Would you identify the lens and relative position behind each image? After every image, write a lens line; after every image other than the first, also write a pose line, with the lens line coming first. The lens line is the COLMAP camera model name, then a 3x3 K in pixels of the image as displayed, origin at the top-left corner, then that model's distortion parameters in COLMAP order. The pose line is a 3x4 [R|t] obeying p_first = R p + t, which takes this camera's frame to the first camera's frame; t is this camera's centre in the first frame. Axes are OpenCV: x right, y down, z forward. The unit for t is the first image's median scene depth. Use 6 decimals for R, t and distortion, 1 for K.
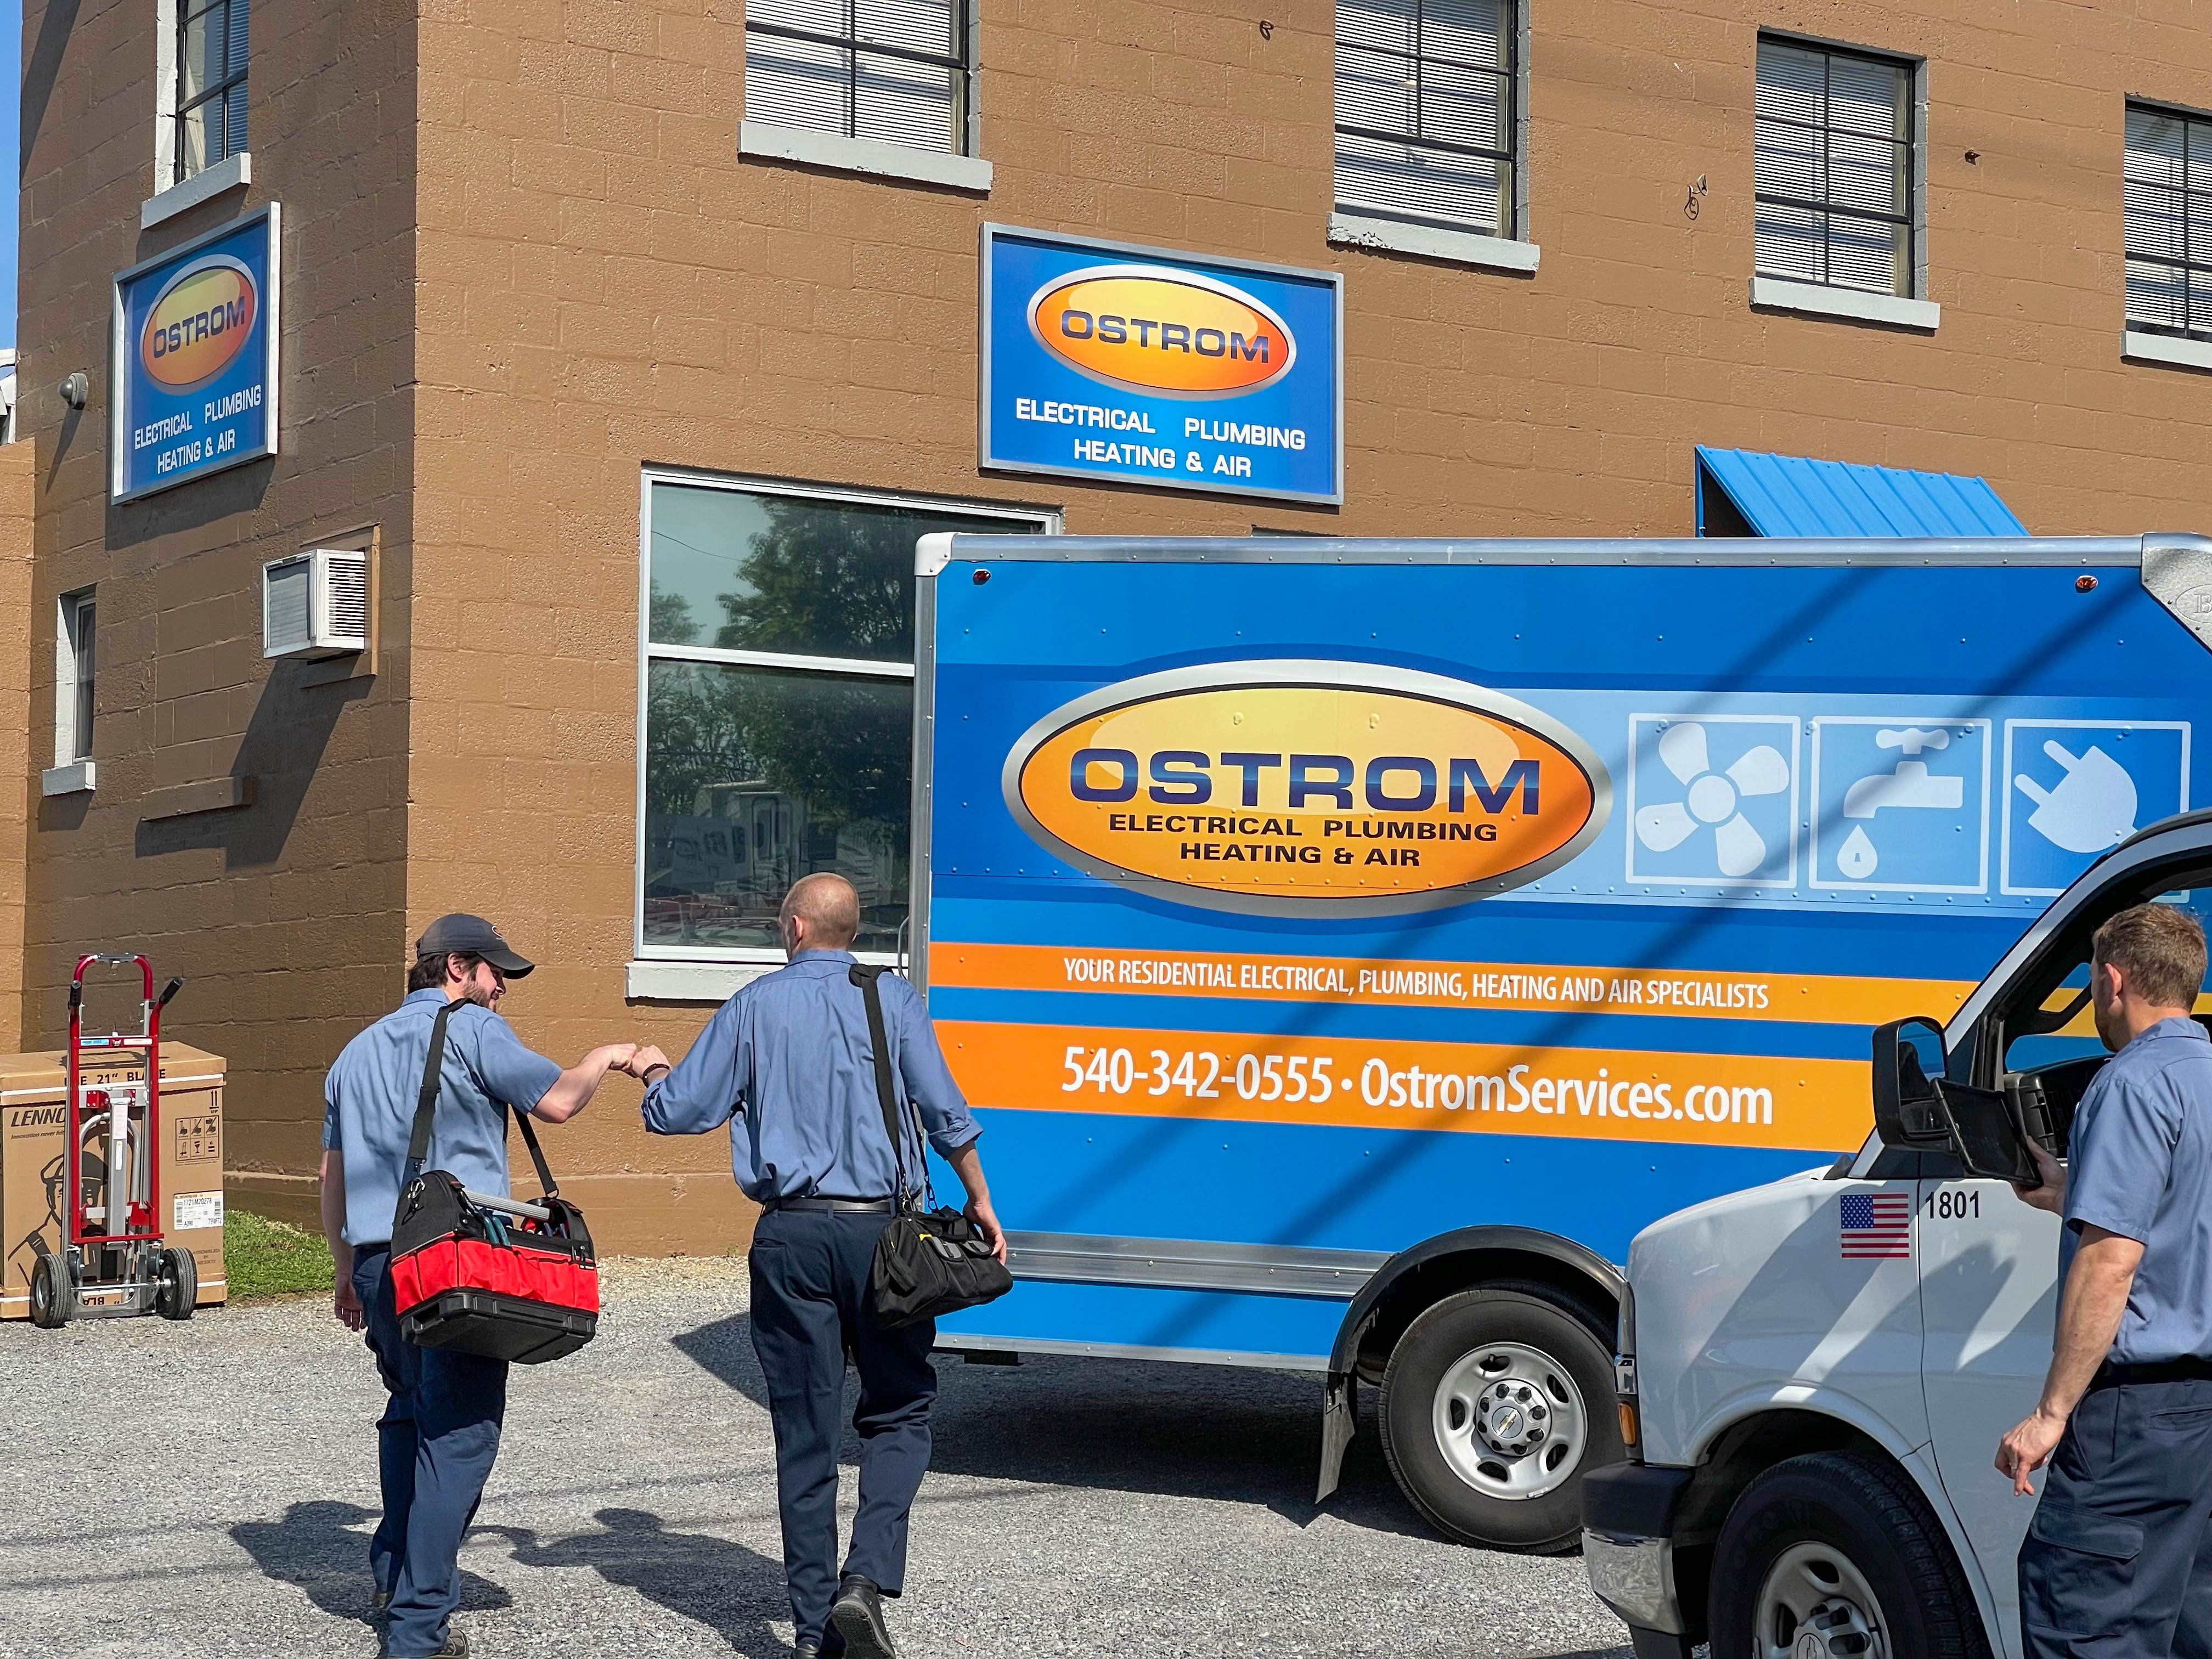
lens RADIAL K [[4082.5, 0, 1115.9], [0, 4082.5, 805.7], [0, 0, 1]] dist [0.204991, 0.127304]
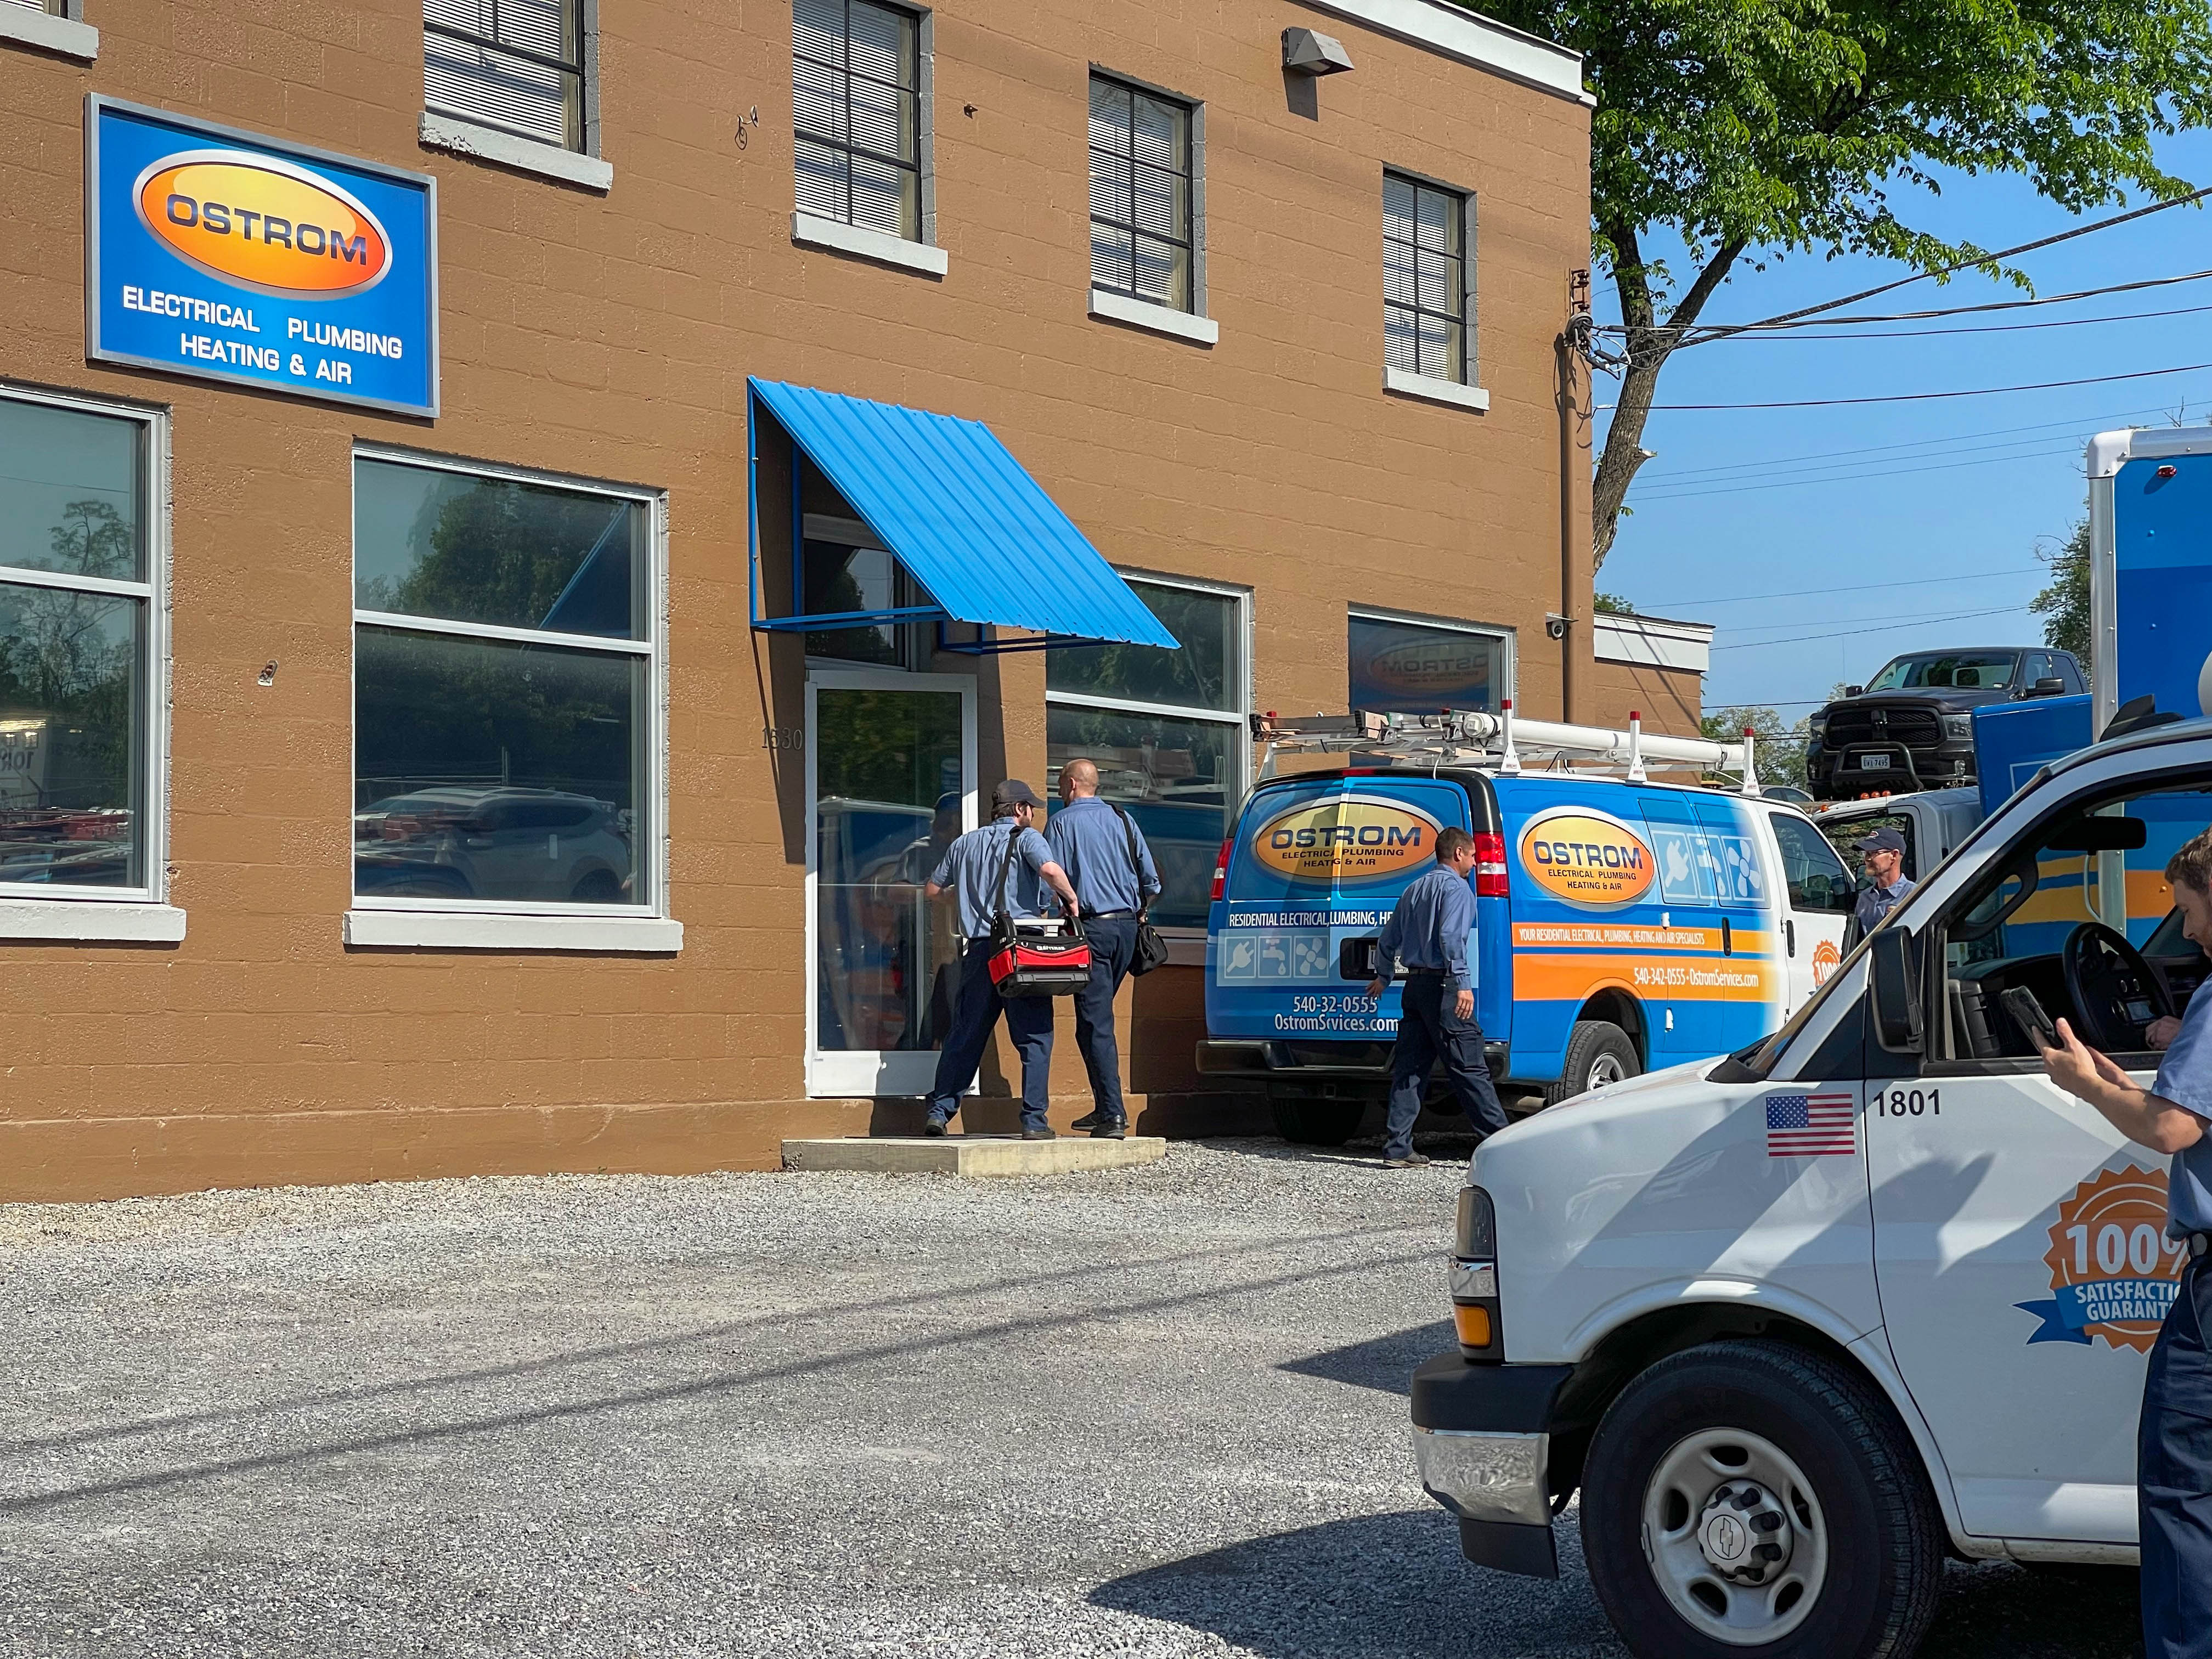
lens RADIAL K [[4077.0, 0, 1092.1], [0, 4077.0, 809.7], [0, 0, 1]] dist [0.244614, -0.136244]
pose [[0.927417, 0.006348, 0.373976, -0.170292], [-0.012179, 0.999838, 0.013231, 0.004283], [-0.373831, -0.016825, 0.927344, 0.042706]]
